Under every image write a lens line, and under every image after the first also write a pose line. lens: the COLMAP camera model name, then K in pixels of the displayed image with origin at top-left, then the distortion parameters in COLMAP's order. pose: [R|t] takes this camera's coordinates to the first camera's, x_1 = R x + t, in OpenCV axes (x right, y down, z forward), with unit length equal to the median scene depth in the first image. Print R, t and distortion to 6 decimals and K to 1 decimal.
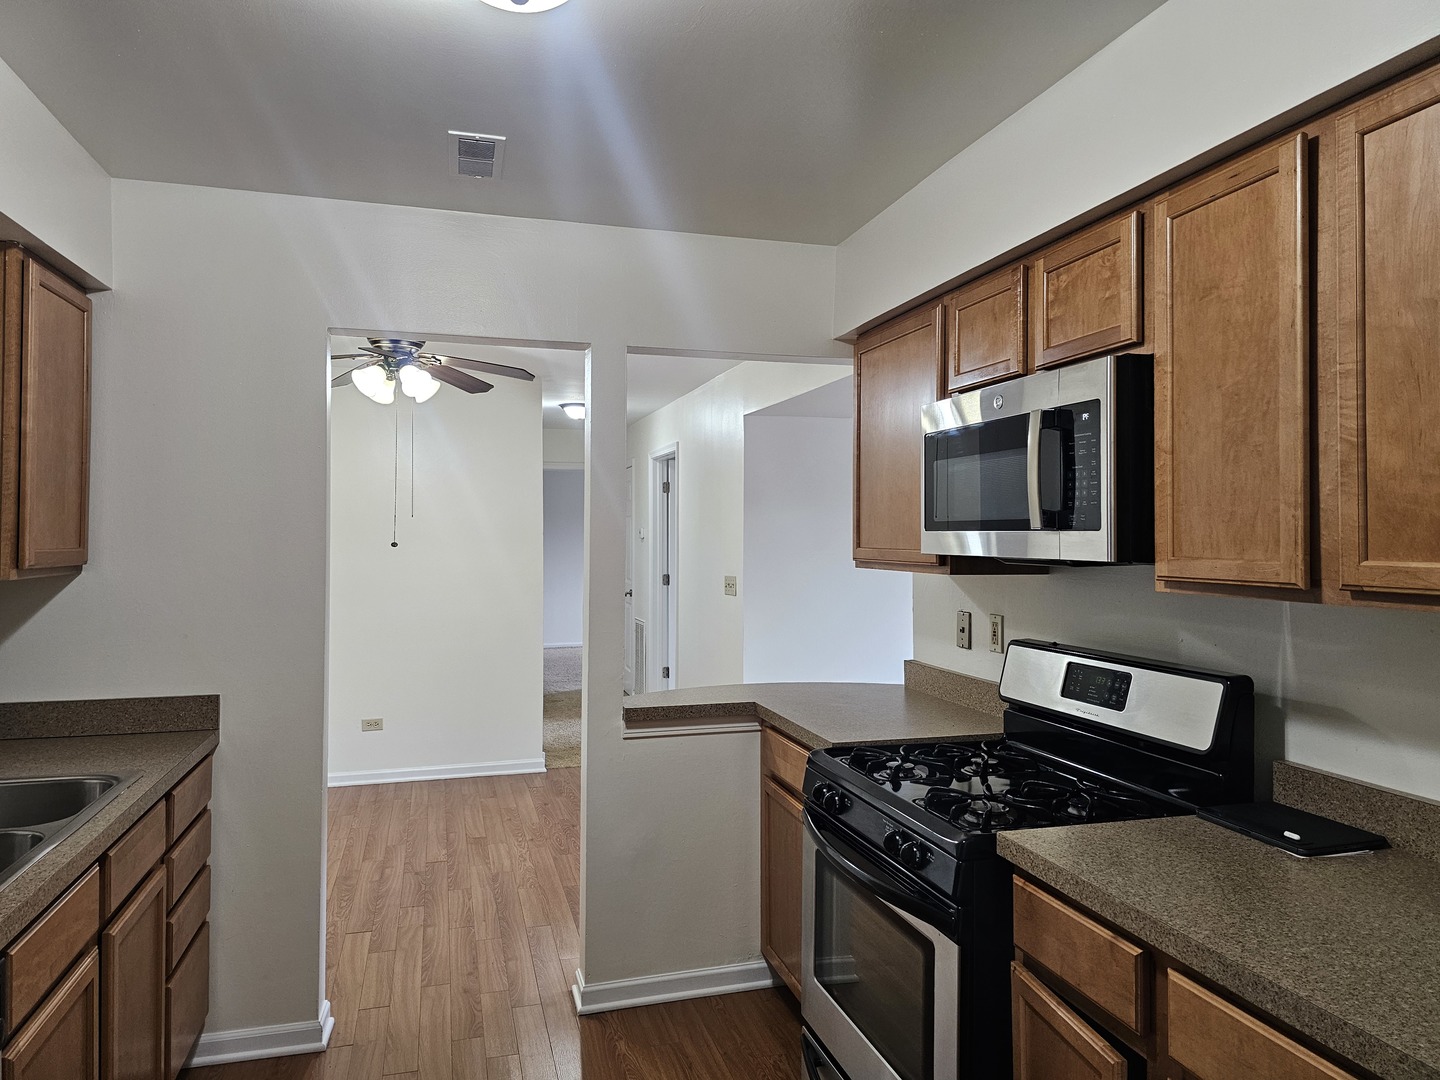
lens RADIAL K [[937.9, 0, 715.5], [0, 937.9, 530.7], [0, 0, 1]] dist [0.066505, -0.065606]
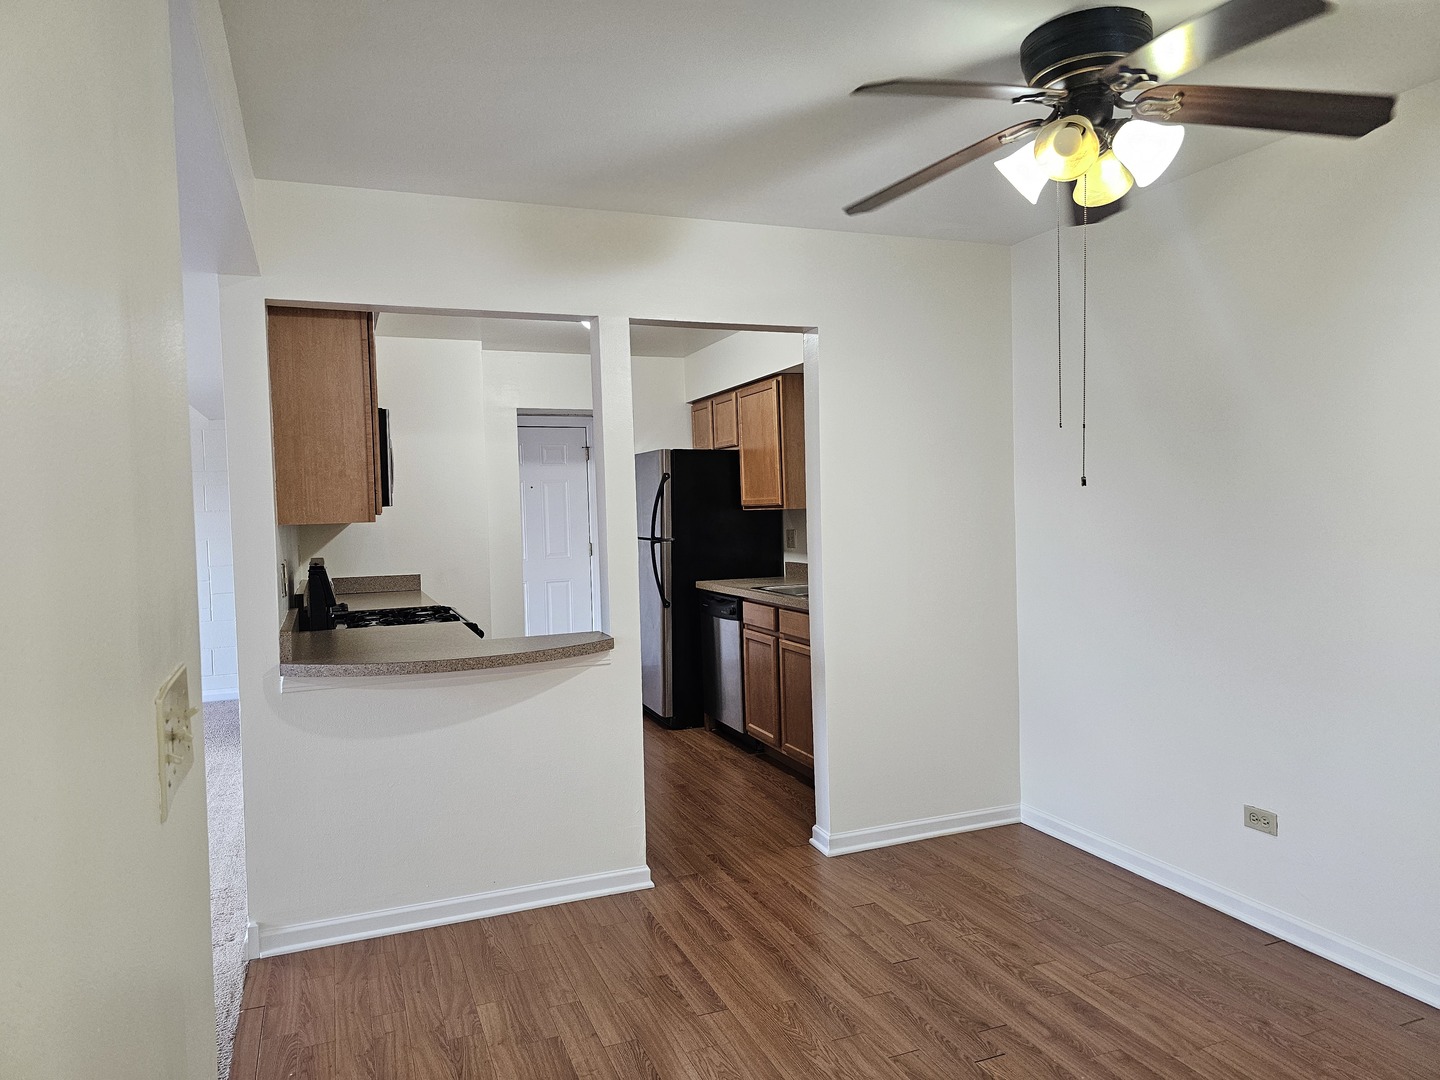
lens RADIAL K [[937.9, 0, 715.5], [0, 937.9, 530.7], [0, 0, 1]] dist [0.066505, -0.065606]
pose [[-0.994446, 0.026265, -0.101917, -0.154588], [0.024470, 0.999523, 0.018821, 0.048133], [0.102363, 0.016223, -0.994615, 2.770823]]
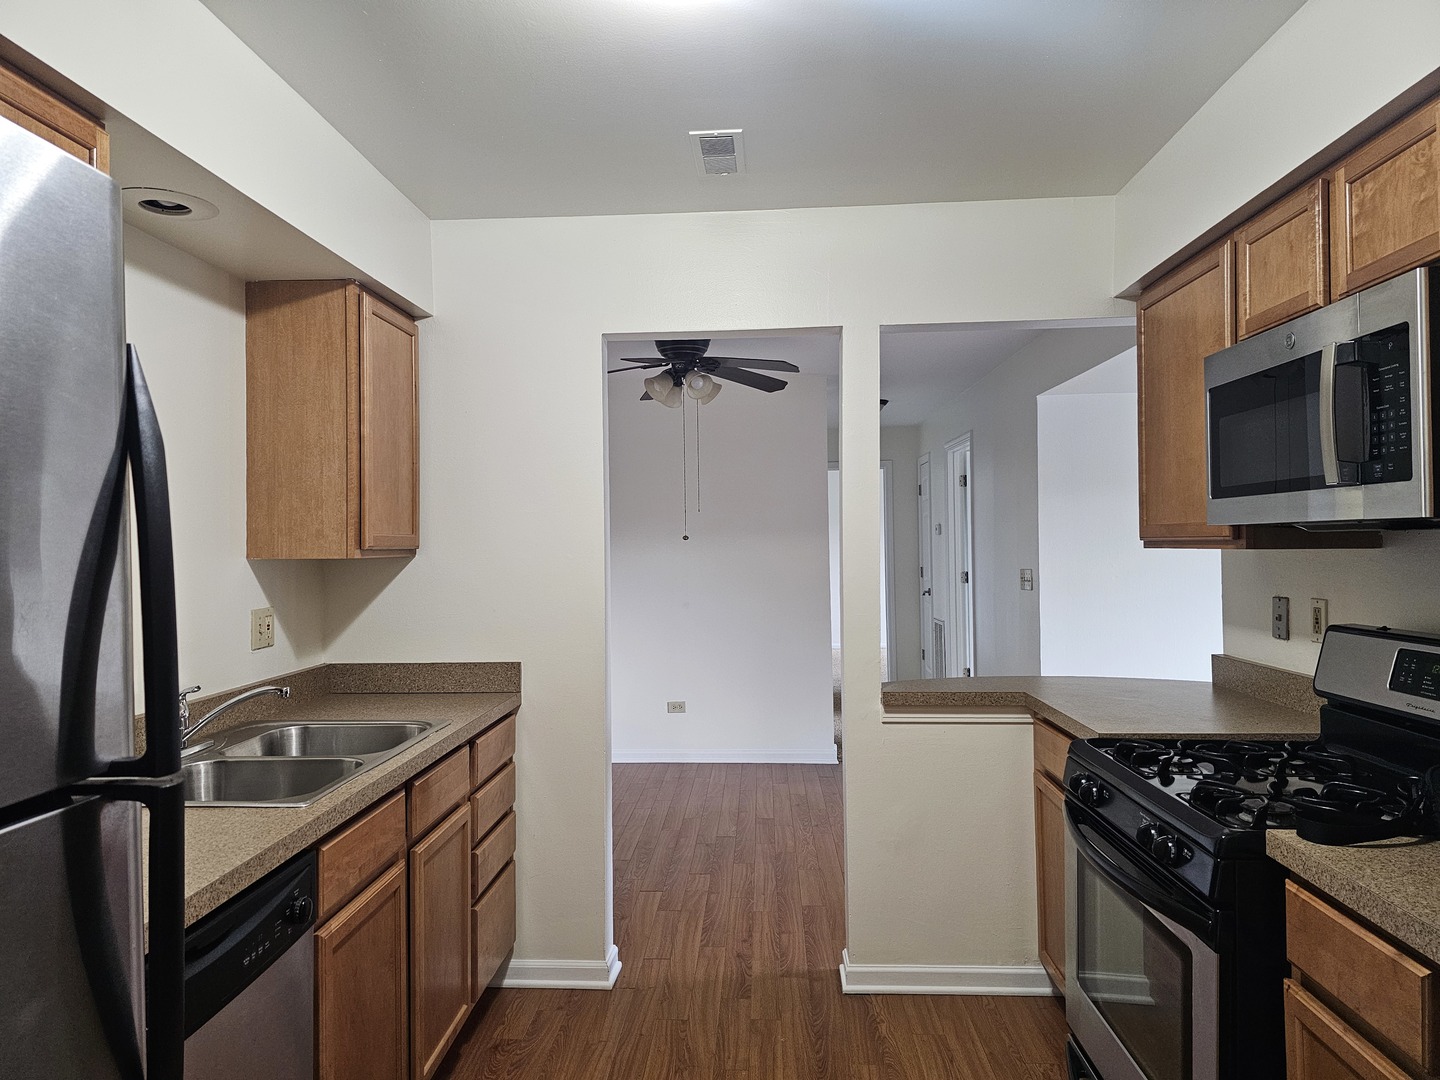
lens RADIAL K [[939.2, 0, 720.0], [0, 939.2, 540.0], [0, 0, 1]] dist [0.054657, -0.042437]
pose [[0.945065, -0.016906, -0.326444, 0.087040], [0.017872, 0.999840, -0.000038, 0.033597], [0.326392, -0.005798, 0.945217, 0.010165]]
